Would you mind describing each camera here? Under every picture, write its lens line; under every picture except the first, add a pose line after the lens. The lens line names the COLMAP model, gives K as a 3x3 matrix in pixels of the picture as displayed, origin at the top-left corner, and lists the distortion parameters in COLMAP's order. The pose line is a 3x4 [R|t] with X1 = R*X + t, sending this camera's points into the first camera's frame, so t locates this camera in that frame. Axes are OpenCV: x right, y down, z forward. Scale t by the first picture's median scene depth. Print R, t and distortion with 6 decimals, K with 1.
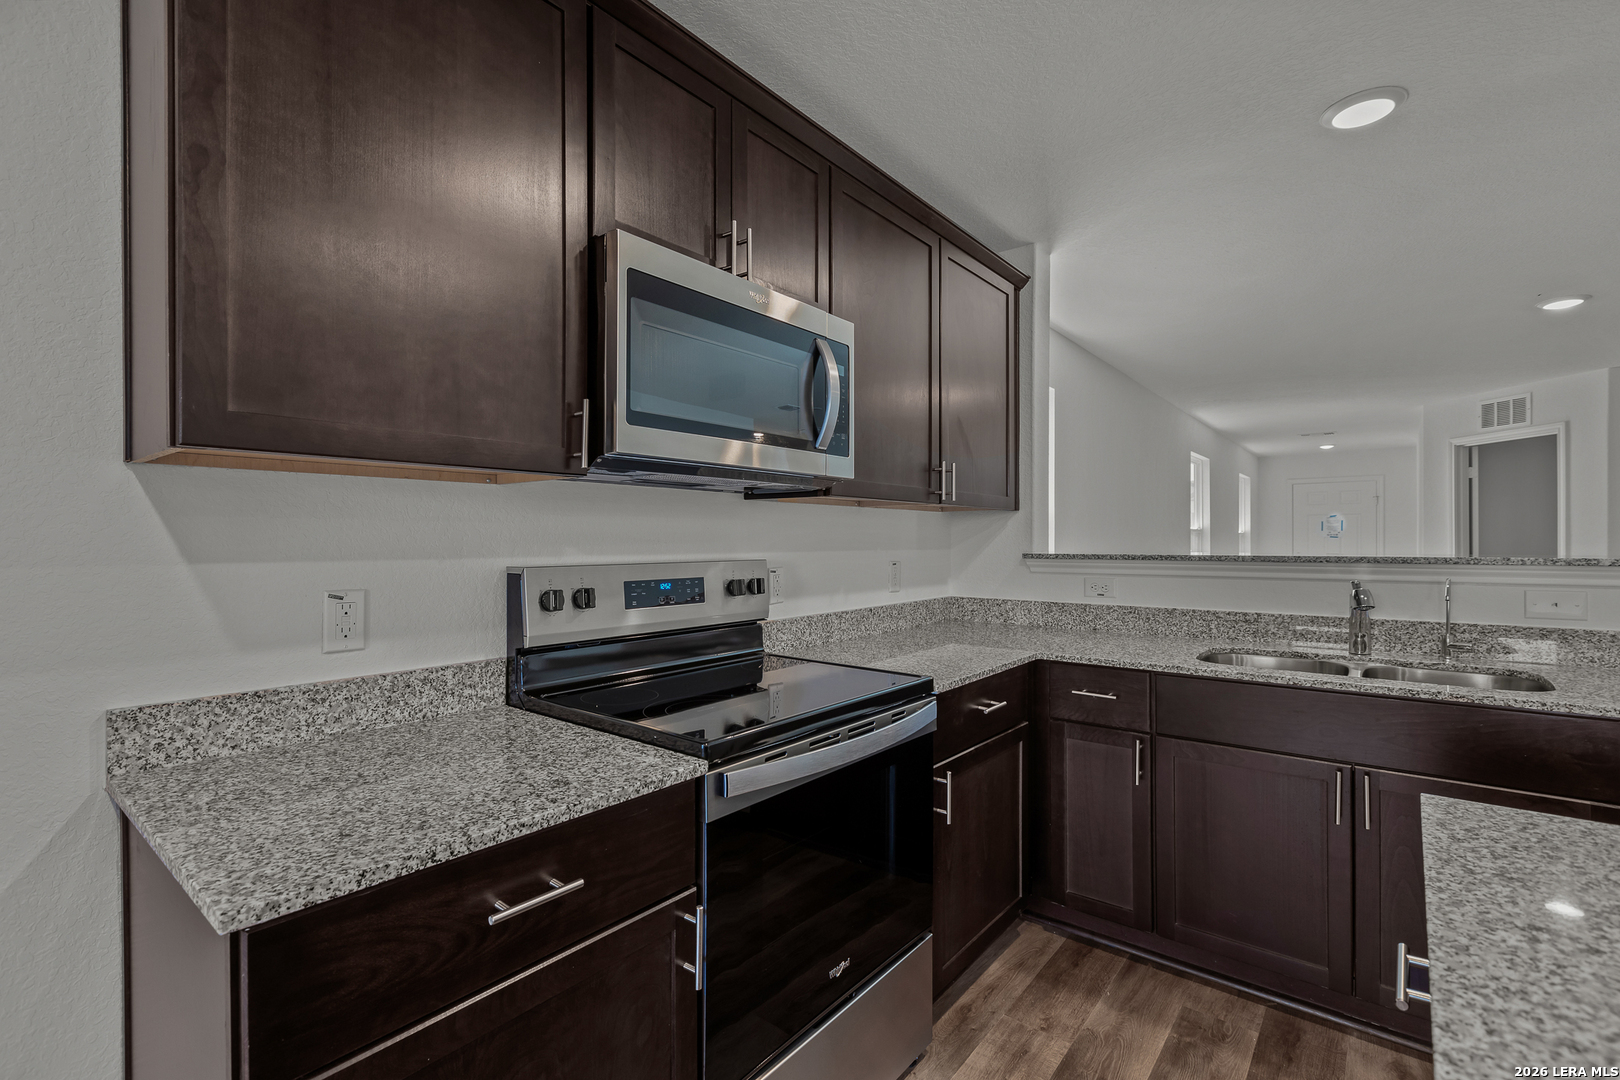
lens RADIAL K [[732.0, 0, 805.1], [0, 732.0, 540.4], [0, 0, 1]] dist [0.002280, -0.000611]
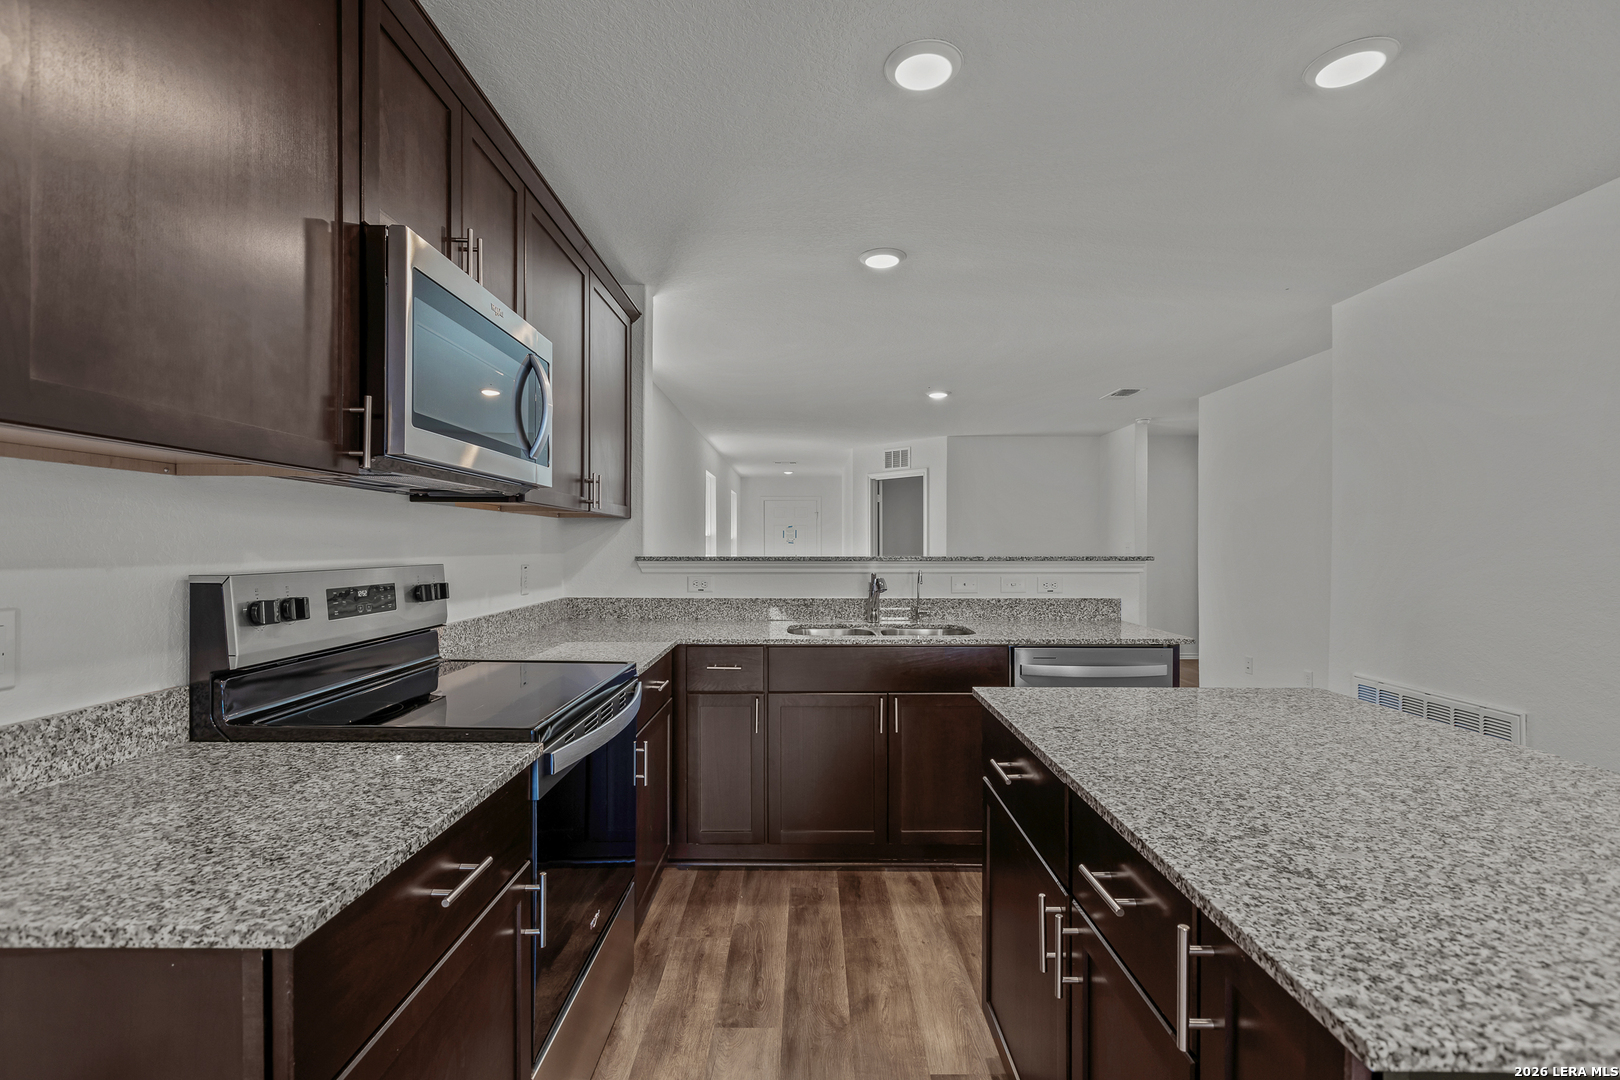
lens RADIAL K [[726.7, 0, 805.1], [0, 726.7, 550.3], [0, 0, 1]] dist [0.001407, -0.000336]
pose [[0.779033, -0.002092, 0.626979, -0.308205], [-0.002543, 0.999976, 0.006496, 0.000505], [-0.626978, -0.006655, 0.779009, -0.063440]]
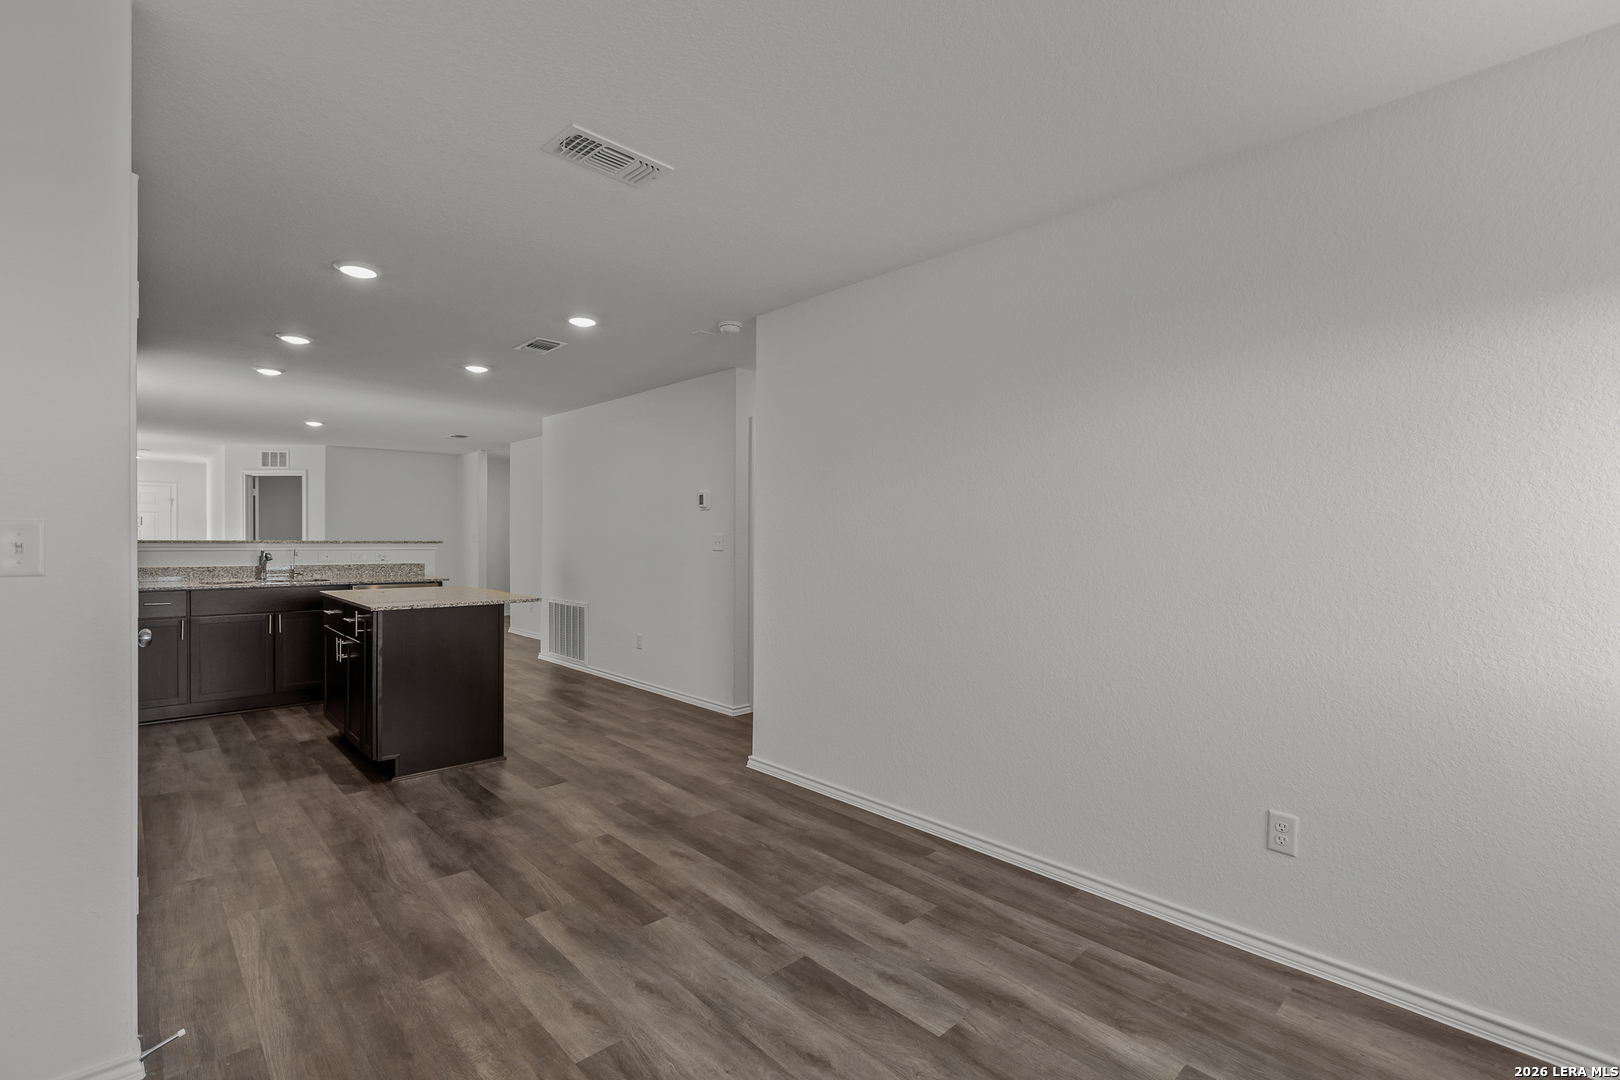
lens RADIAL K [[724.0, 0, 806.1], [0, 724.0, 542.2], [0, 0, 1]] dist [0.002632, -0.000639]
pose [[0.128441, -0.001615, 0.991716, -1.644790], [-0.009932, 0.999946, 0.002915, 0.002808], [-0.991667, -0.010224, 0.128418, -1.302020]]
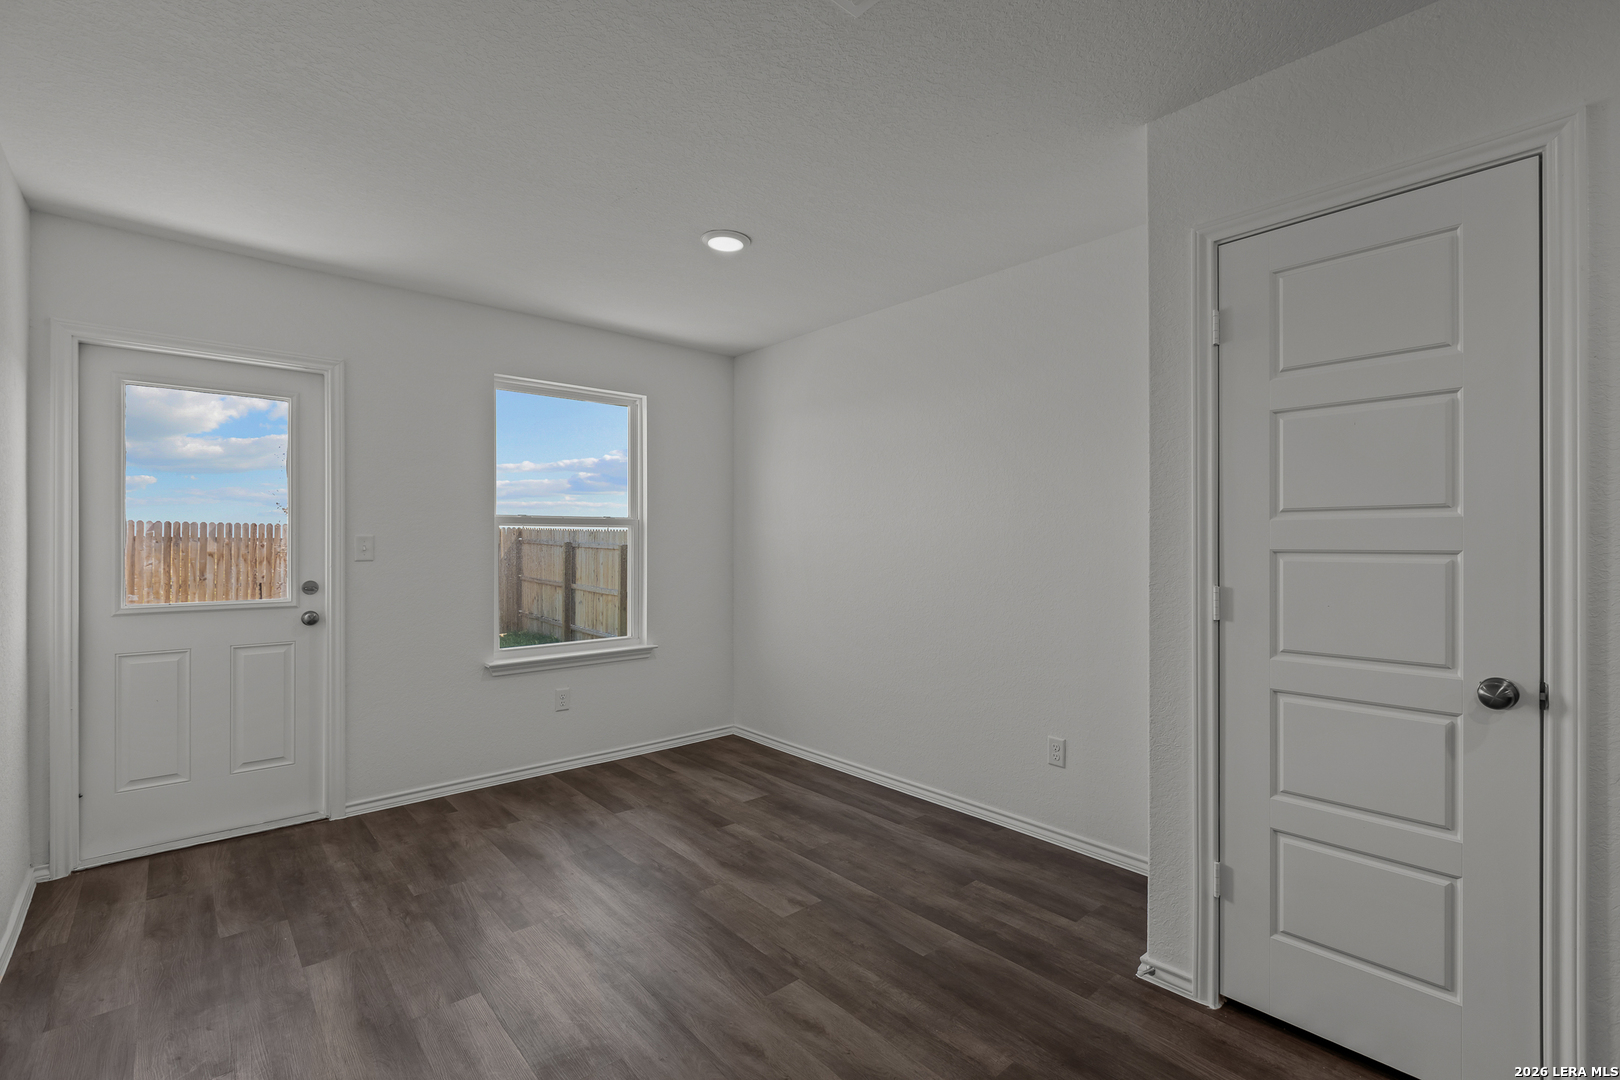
lens RADIAL K [[724.0, 0, 806.1], [0, 724.0, 542.2], [0, 0, 1]] dist [0.002632, -0.000639]
pose [[-0.166946, 0.002899, -0.985962, 0.226432], [0.000331, 0.999996, 0.002884, -0.000668], [0.985966, 0.000155, -0.166946, -0.732765]]
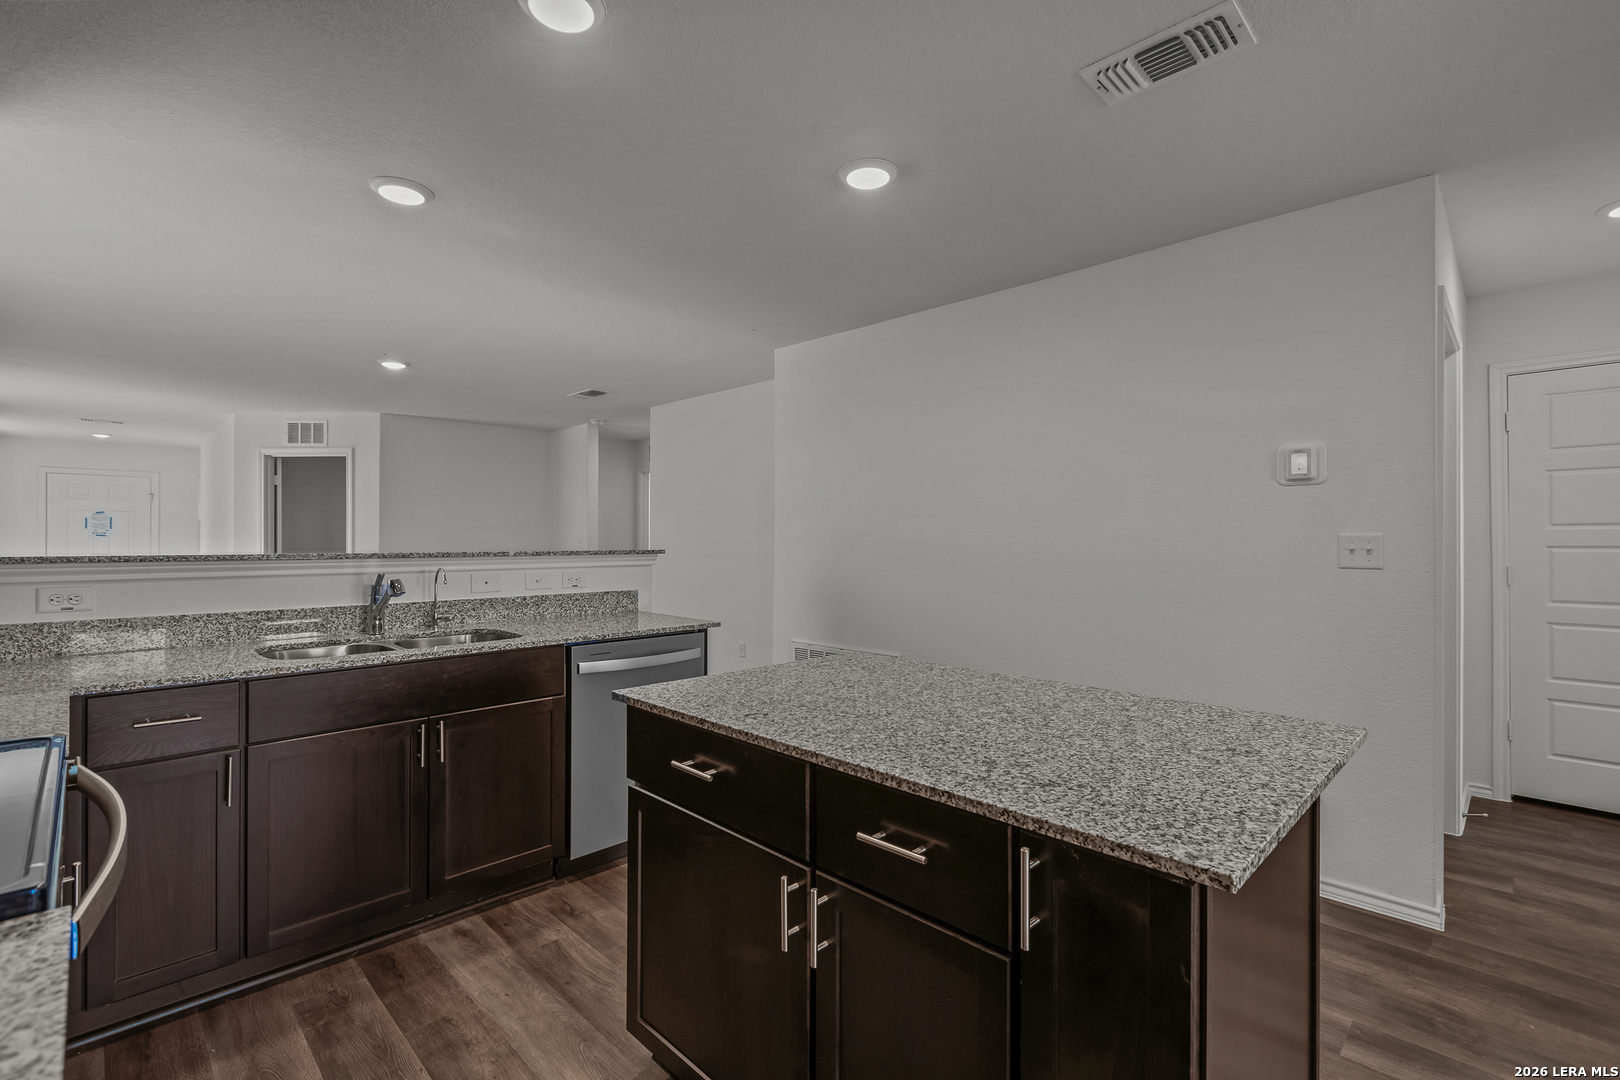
lens RADIAL K [[722.4, 0, 804.5], [0, 722.4, 537.6], [0, 0, 1]] dist [0.002802, -0.000135]
pose [[0.104149, 0.005559, 0.994546, -0.396838], [-0.002900, 0.999982, -0.005285, 0.001279], [-0.994557, -0.002334, 0.104163, 0.205290]]
